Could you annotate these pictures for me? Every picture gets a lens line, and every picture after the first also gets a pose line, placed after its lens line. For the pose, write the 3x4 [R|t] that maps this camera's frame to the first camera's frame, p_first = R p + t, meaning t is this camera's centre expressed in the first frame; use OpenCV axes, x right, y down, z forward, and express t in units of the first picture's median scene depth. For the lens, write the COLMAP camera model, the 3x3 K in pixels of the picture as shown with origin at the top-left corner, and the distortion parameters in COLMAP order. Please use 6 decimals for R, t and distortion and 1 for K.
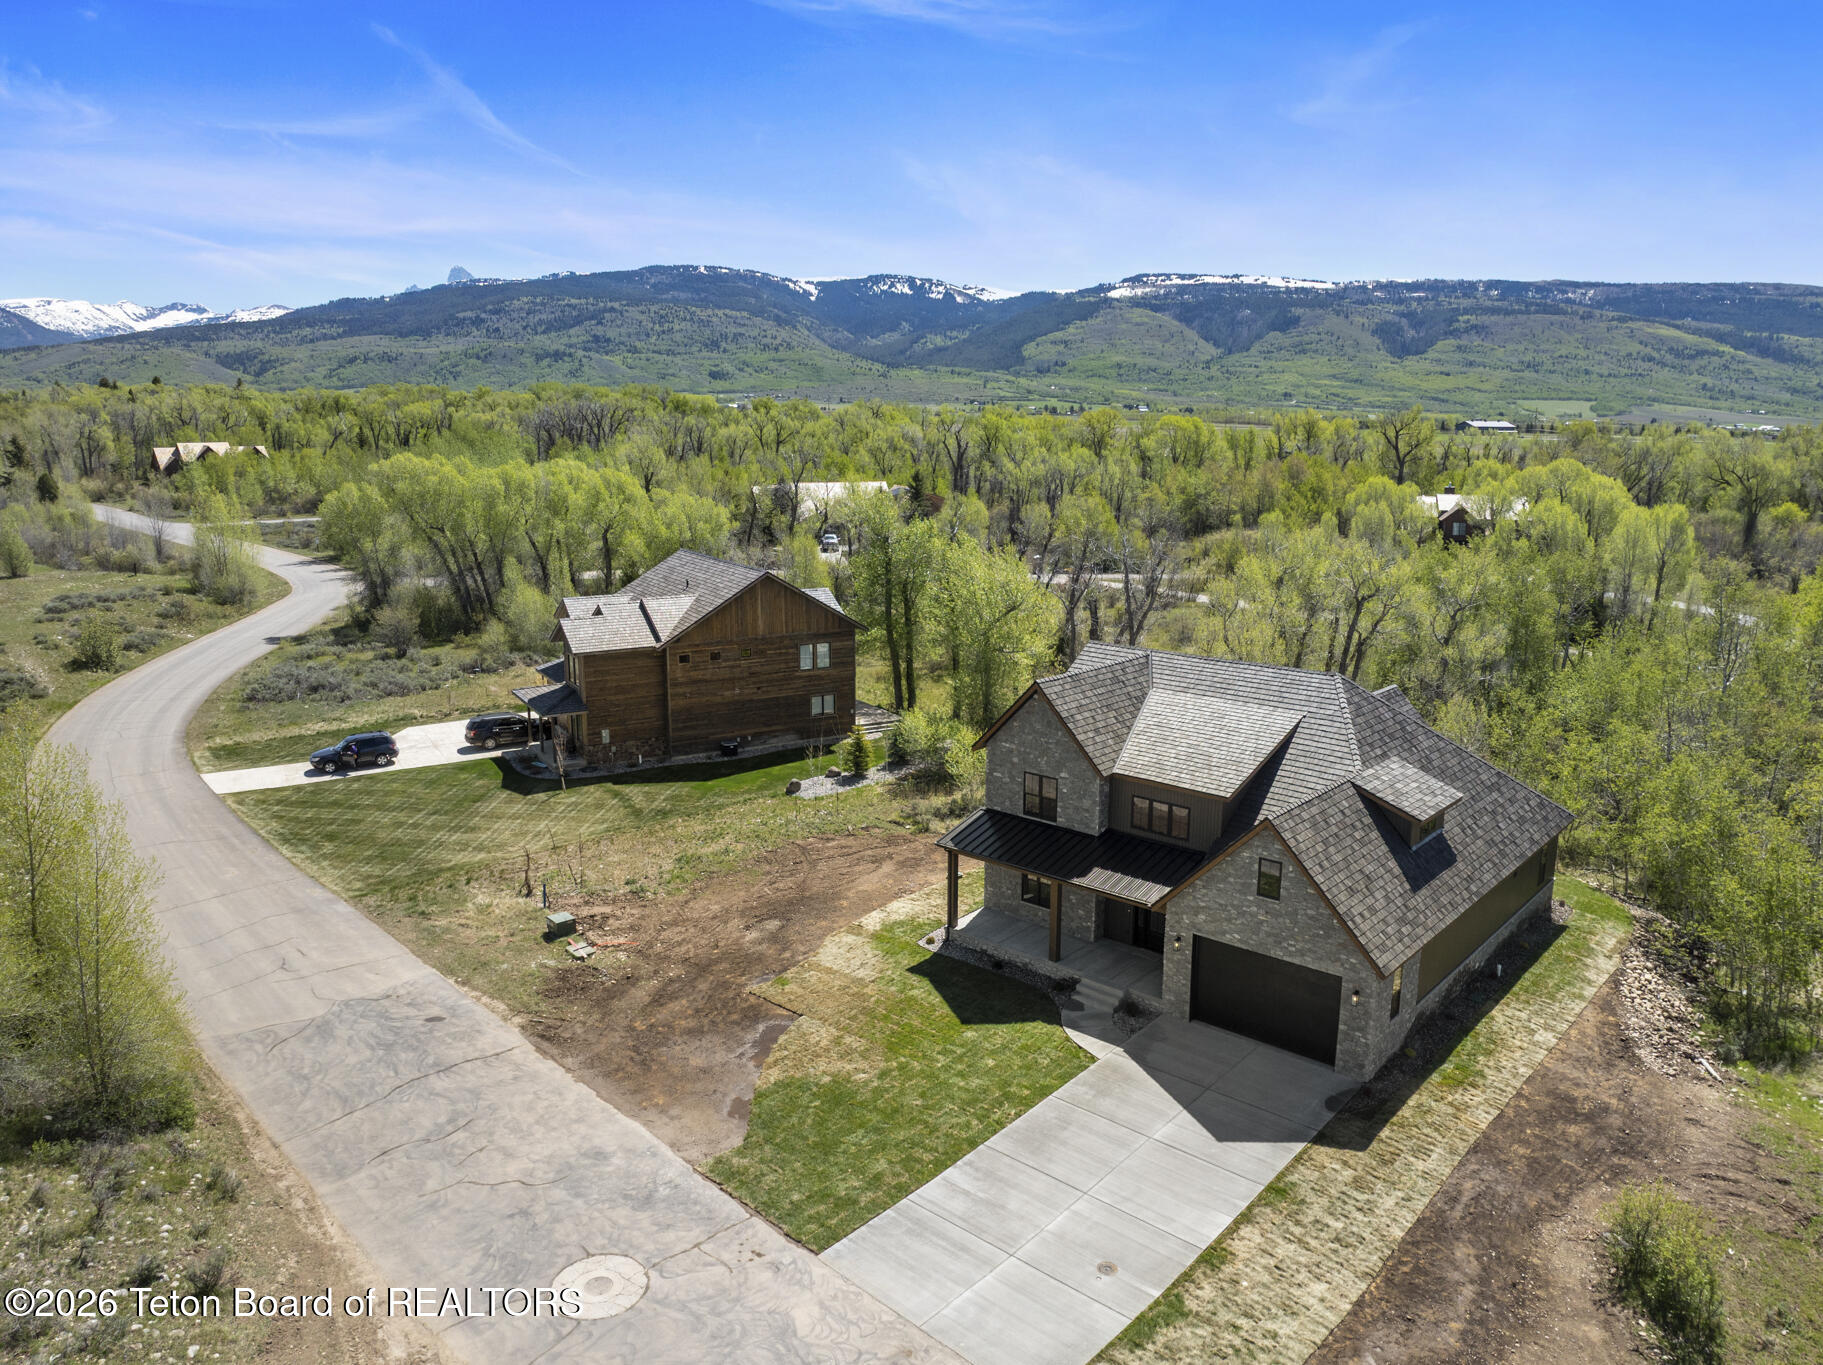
lens RADIAL K [[1294.8, 0, 907.9], [0, 1294.8, 682.4], [0, 0, 1]] dist [-0.043874, 0.012819]
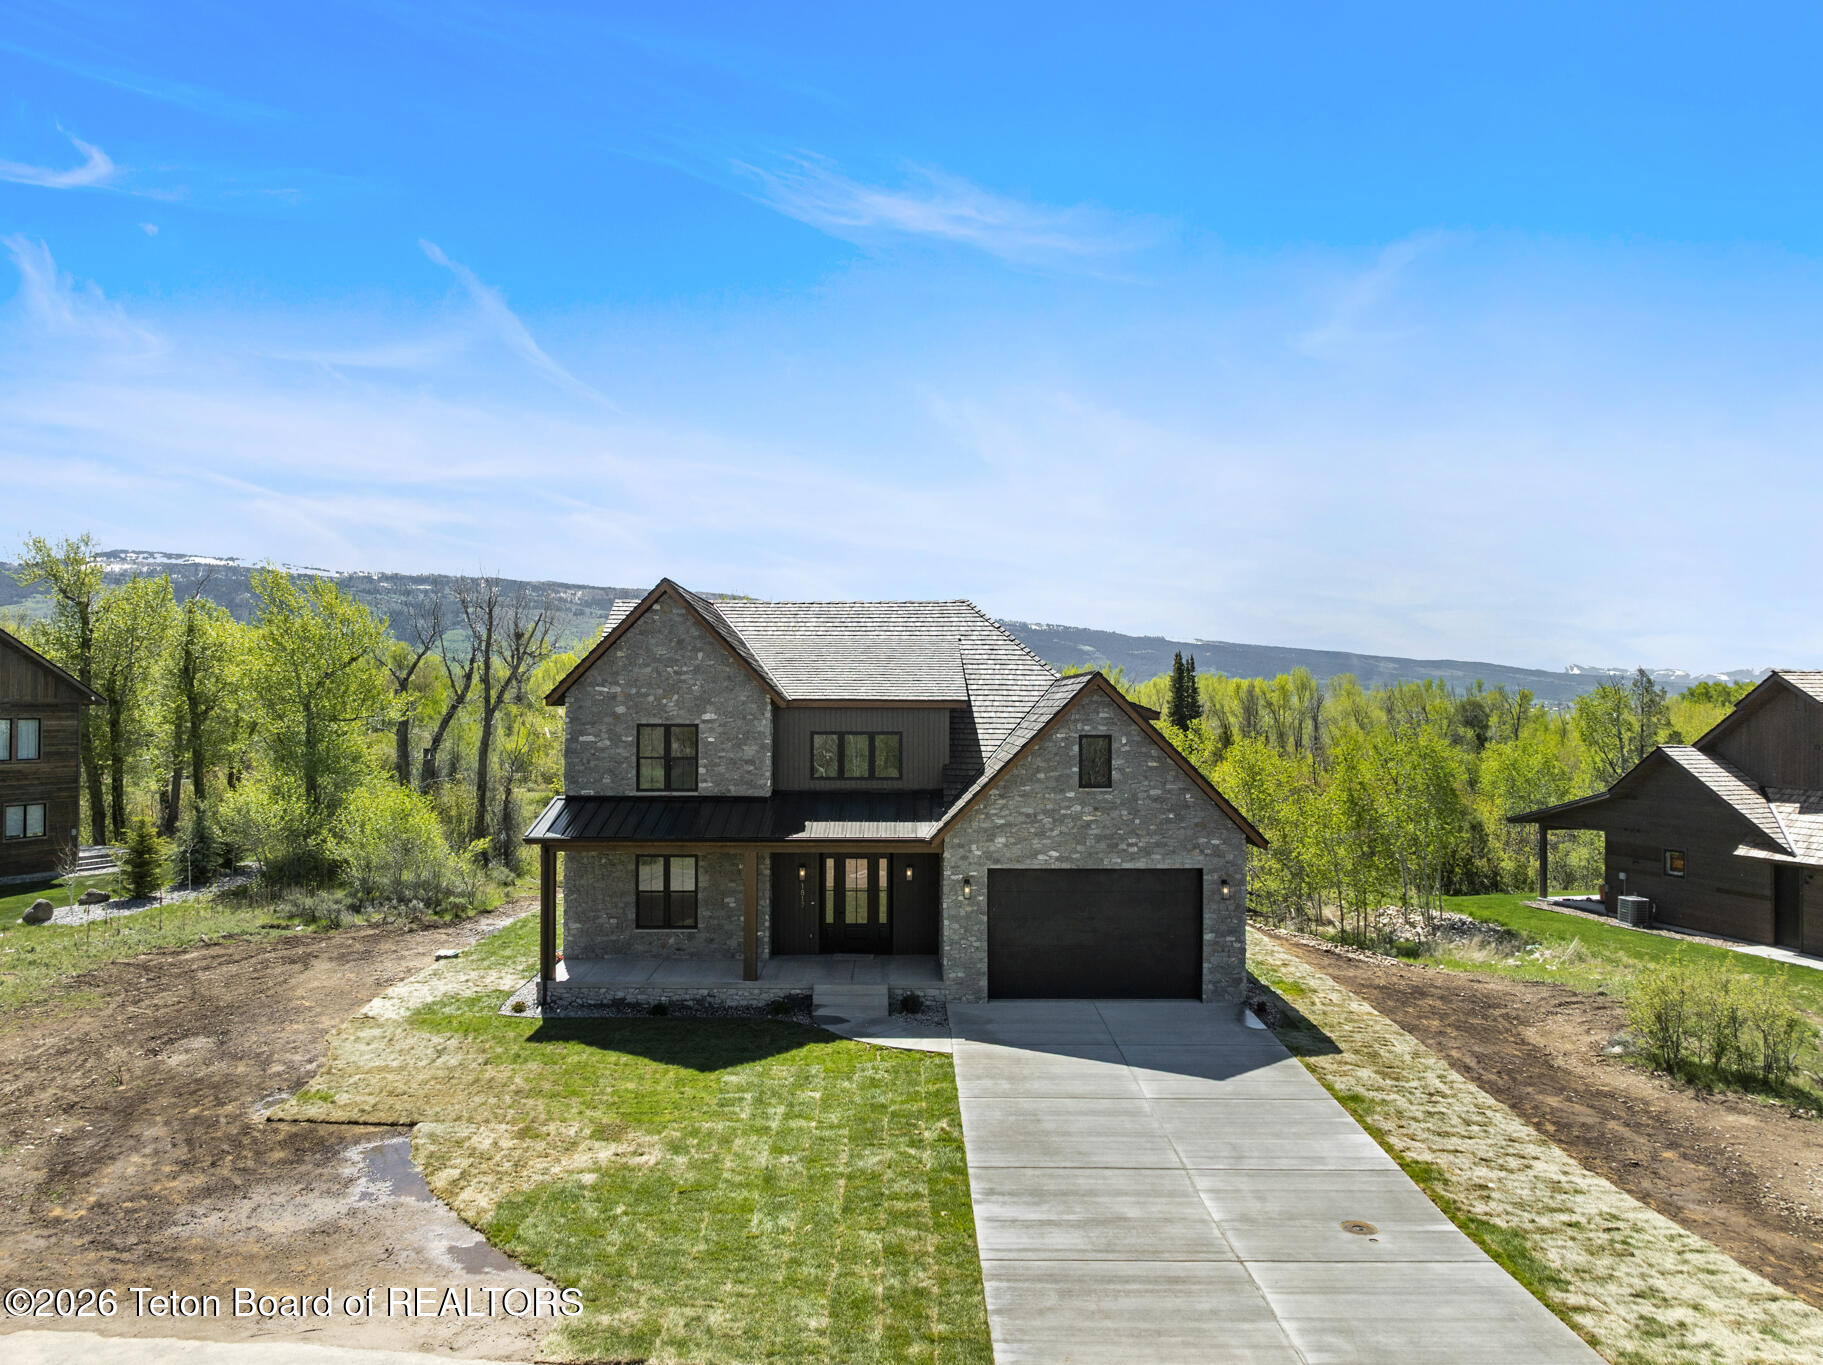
lens RADIAL K [[1294.8, 0, 917.6], [0, 1294.8, 673.2], [0, 0, 1]] dist [-0.043874, 0.012819]
pose [[0.739867, 0.018549, 0.672498, -0.237636], [0.136502, 0.974688, -0.177060, 0.170264], [-0.658760, 0.222798, 0.718607, 0.391296]]
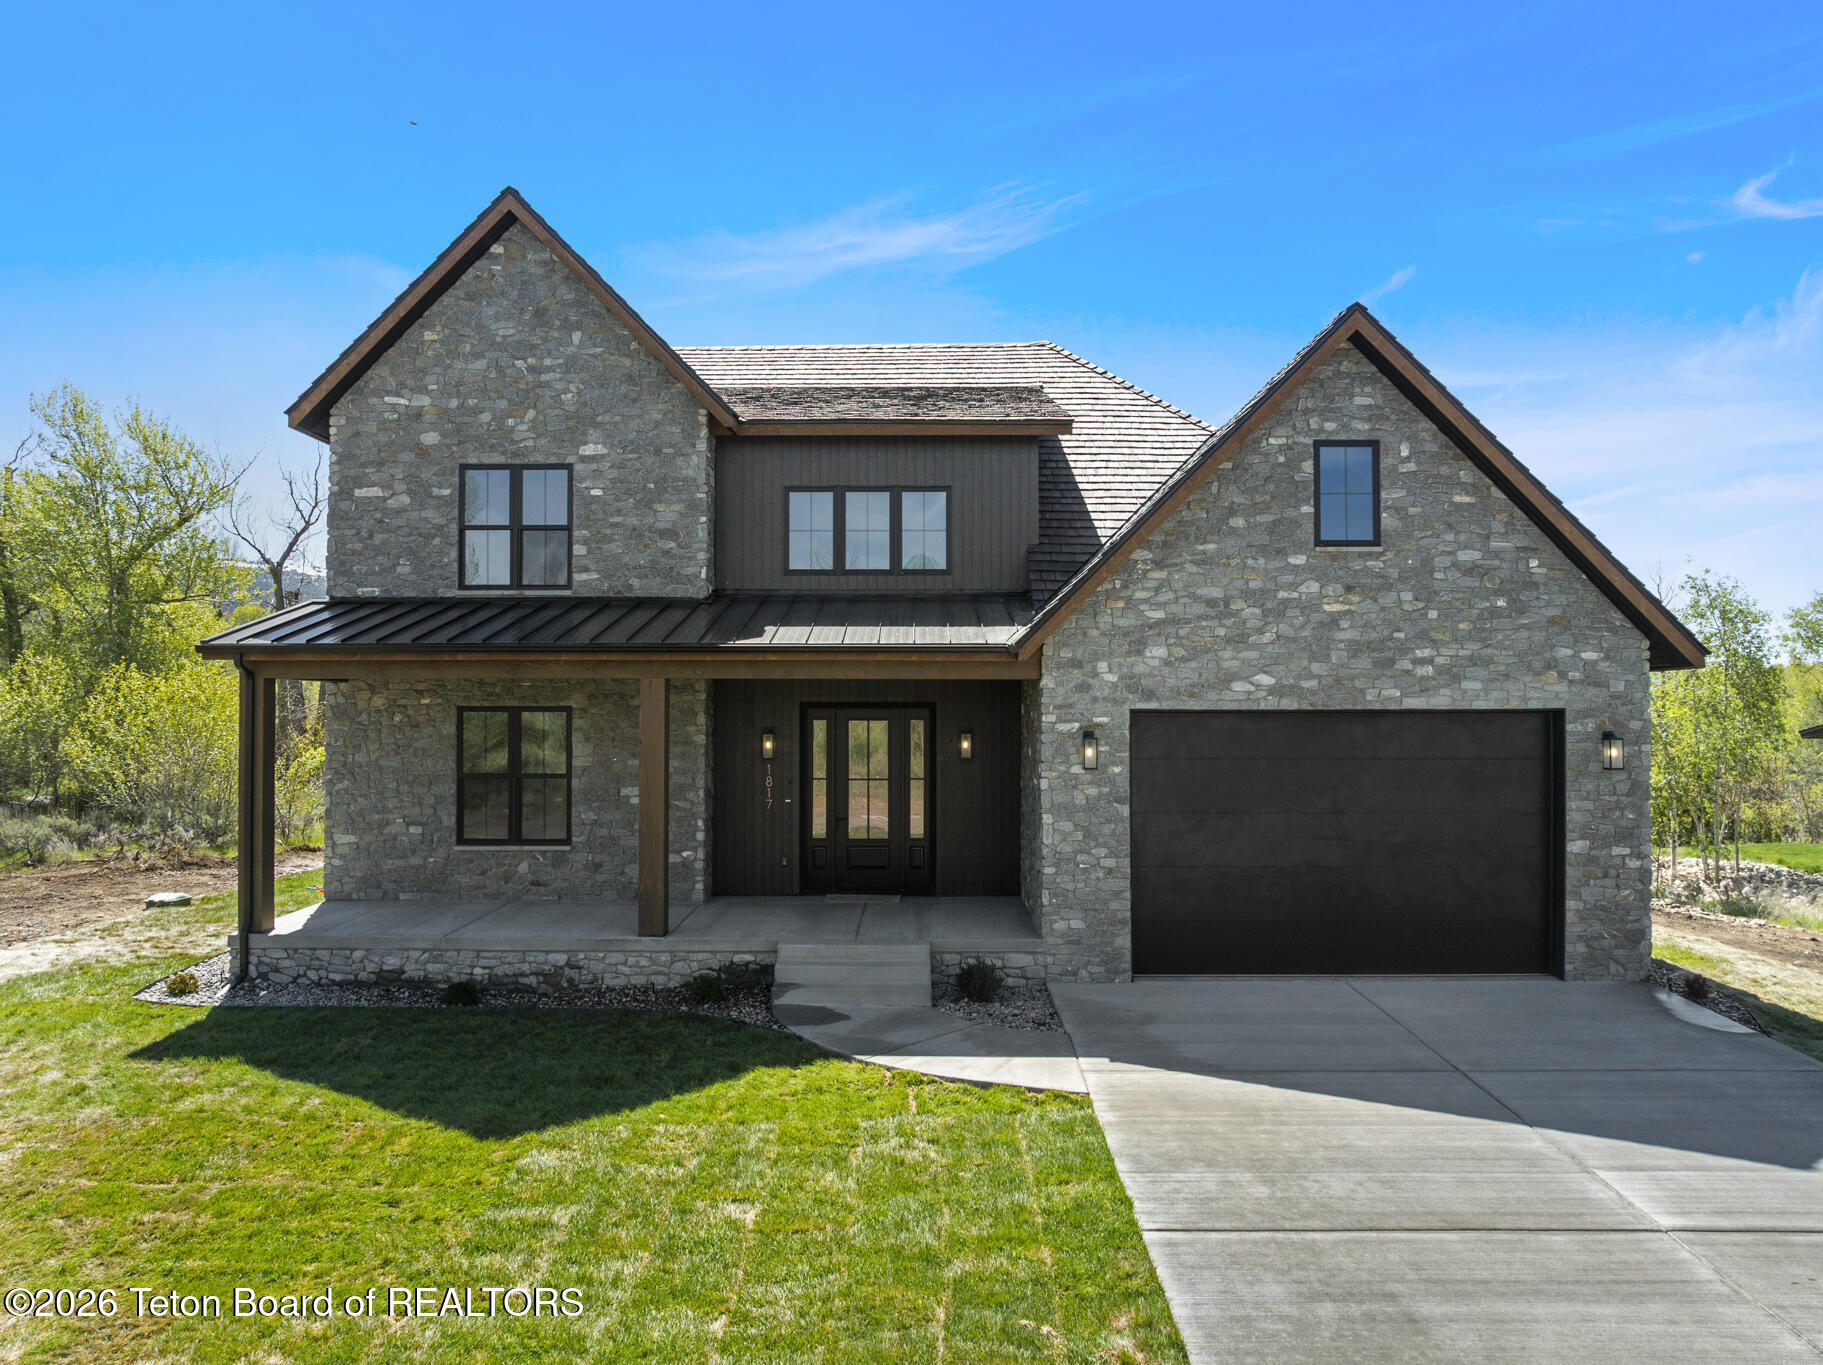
lens RADIAL K [[1294.8, 0, 914.6], [0, 1294.8, 681.0], [0, 0, 1]] dist [-0.043874, 0.012819]
pose [[0.754923, 0.012588, 0.655692, -0.045972], [0.135311, 0.975313, -0.174514, 0.194685], [-0.641702, 0.220467, 0.734583, 0.626692]]
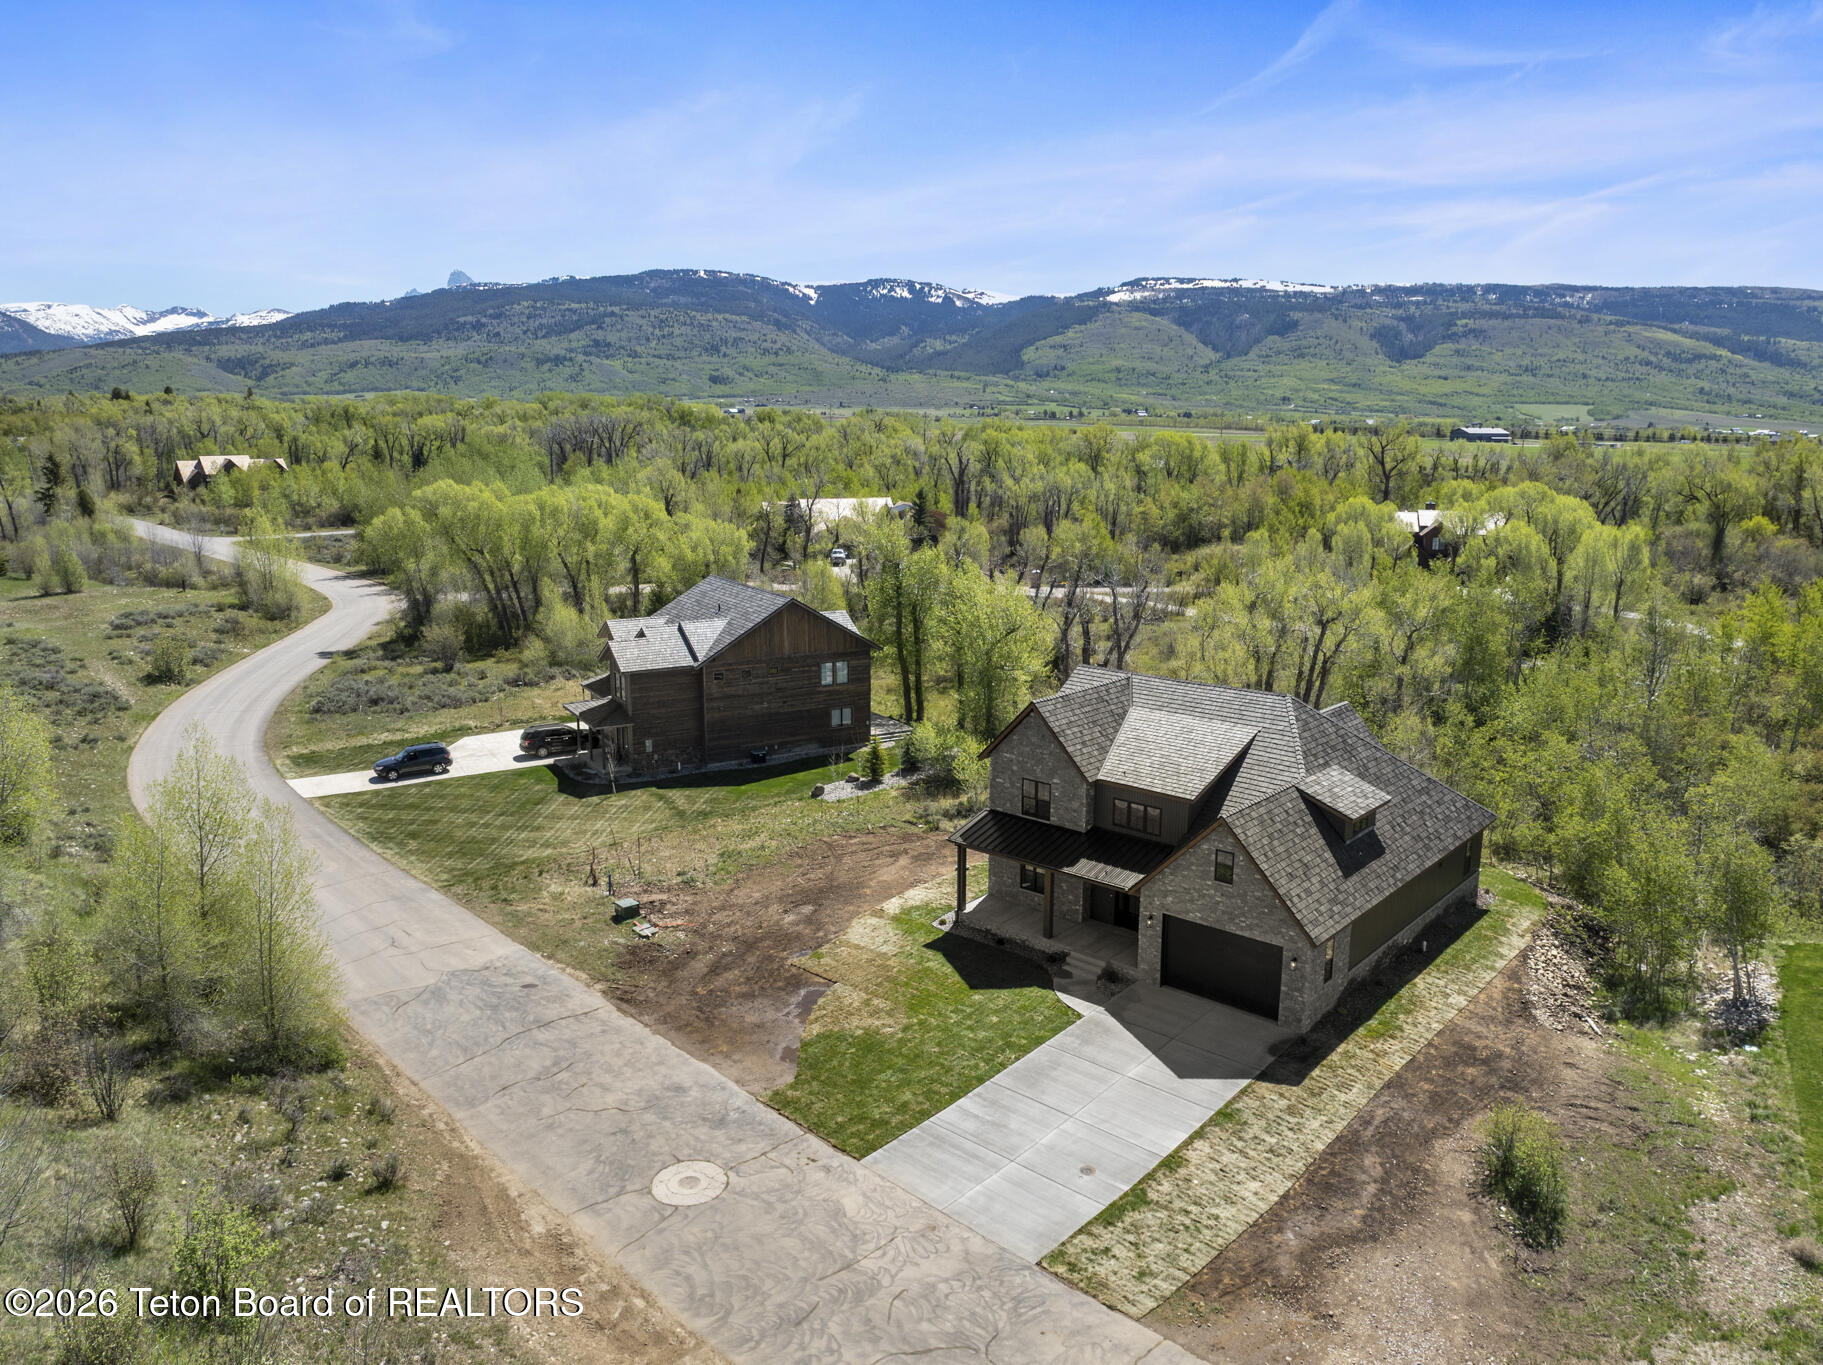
lens RADIAL K [[1294.8, 0, 906.1], [0, 1294.8, 687.3], [0, 0, 1]] dist [-0.043874, 0.012819]
pose [[0.999999, -0.000551, -0.000840, -0.013865], [0.000552, 0.999999, 0.001391, -0.014209], [0.000839, -0.001391, 0.999999, -0.164131]]
